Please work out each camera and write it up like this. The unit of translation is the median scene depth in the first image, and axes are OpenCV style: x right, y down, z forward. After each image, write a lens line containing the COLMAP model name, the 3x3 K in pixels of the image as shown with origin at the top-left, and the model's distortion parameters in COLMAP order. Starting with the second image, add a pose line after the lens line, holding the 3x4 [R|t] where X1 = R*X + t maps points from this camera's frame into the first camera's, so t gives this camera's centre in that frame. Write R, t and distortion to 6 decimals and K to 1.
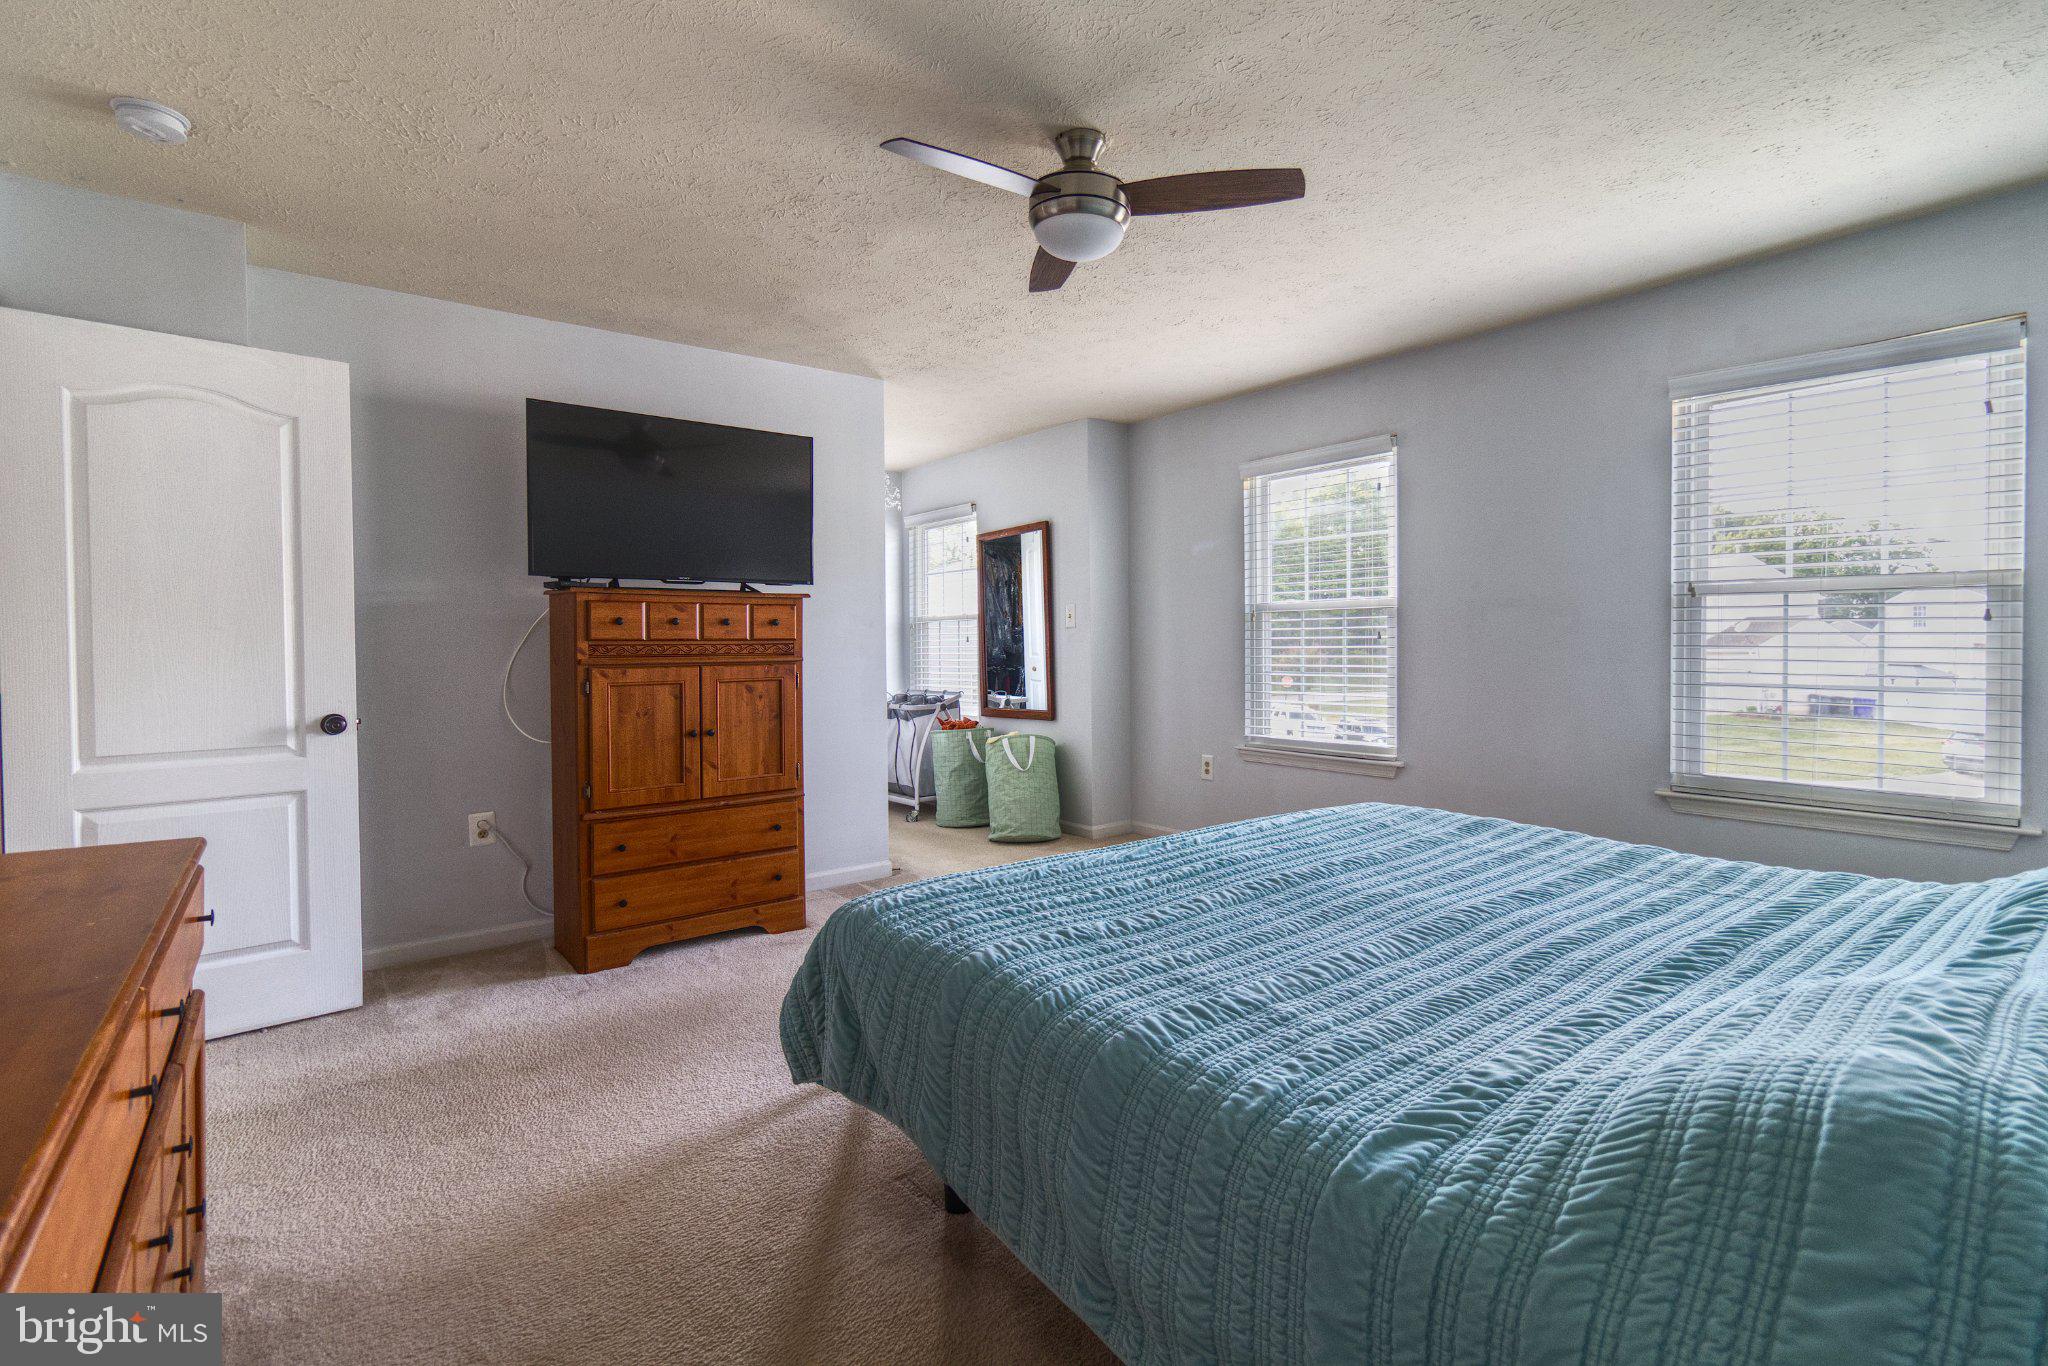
lens RADIAL K [[946.8, 0, 1036.9], [0, 946.8, 673.7], [0, 0, 1]] dist [-0.000432, 0.005083]
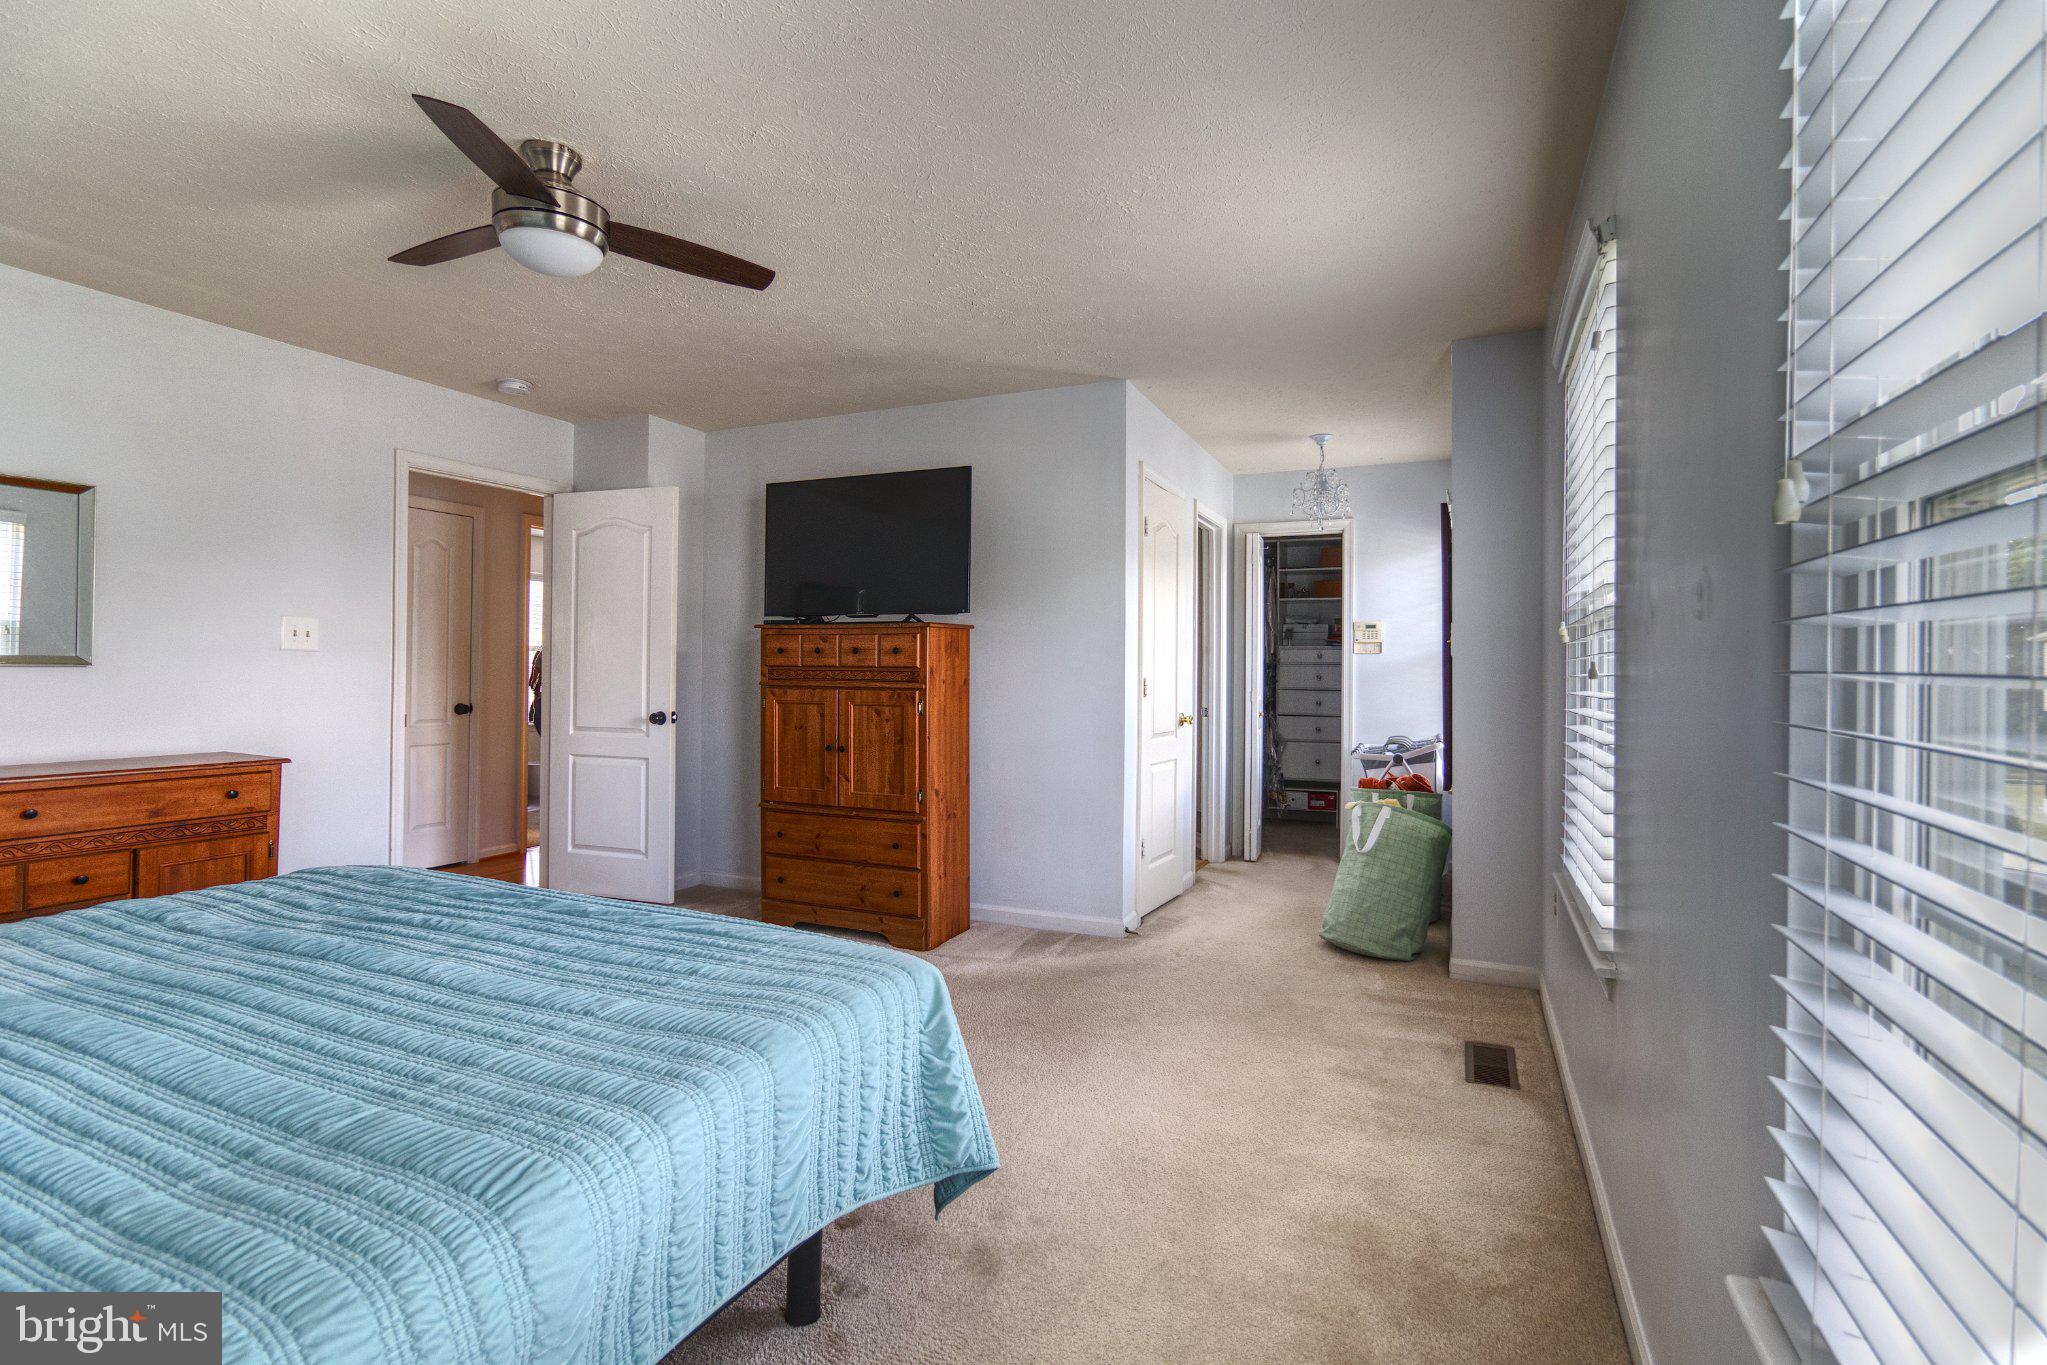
lens RADIAL K [[946.3, 0, 1034.7], [0, 946.3, 671.7], [0, 0, 1]] dist [-0.000432, 0.005083]
pose [[0.459546, 0.008930, -0.888109, 0.761907], [-0.044842, 0.998907, -0.013159, -0.024847], [0.887021, 0.045872, 0.459445, 0.678273]]
